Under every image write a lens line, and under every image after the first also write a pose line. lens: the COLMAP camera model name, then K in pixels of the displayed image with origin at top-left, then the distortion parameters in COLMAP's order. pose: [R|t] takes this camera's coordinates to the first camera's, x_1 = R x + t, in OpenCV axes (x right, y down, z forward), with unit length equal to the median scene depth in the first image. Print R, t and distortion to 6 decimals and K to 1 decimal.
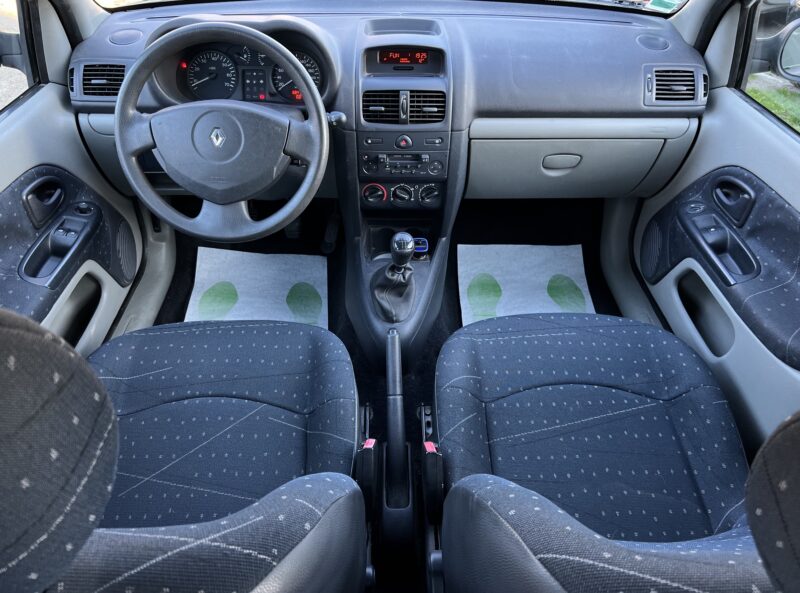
lens RADIAL K [[607.7, 0, 400.0], [0, 607.7, 296.5], [0, 0, 1]] dist [0.051471, -0.073292]
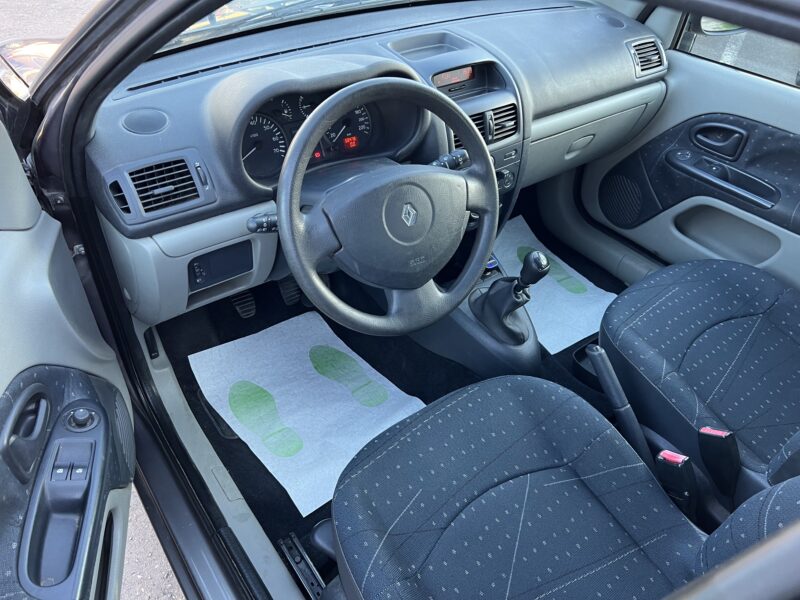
lens RADIAL K [[608.6, 0, 400.0], [0, 608.6, 300.0], [0, 0, 1]] dist [0.060007, -0.108390]
pose [[0.819397, -0.353252, 0.451444, -0.617850], [0.336171, 0.934034, 0.120704, -0.215558], [-0.464303, 0.052858, 0.884098, 0.229117]]
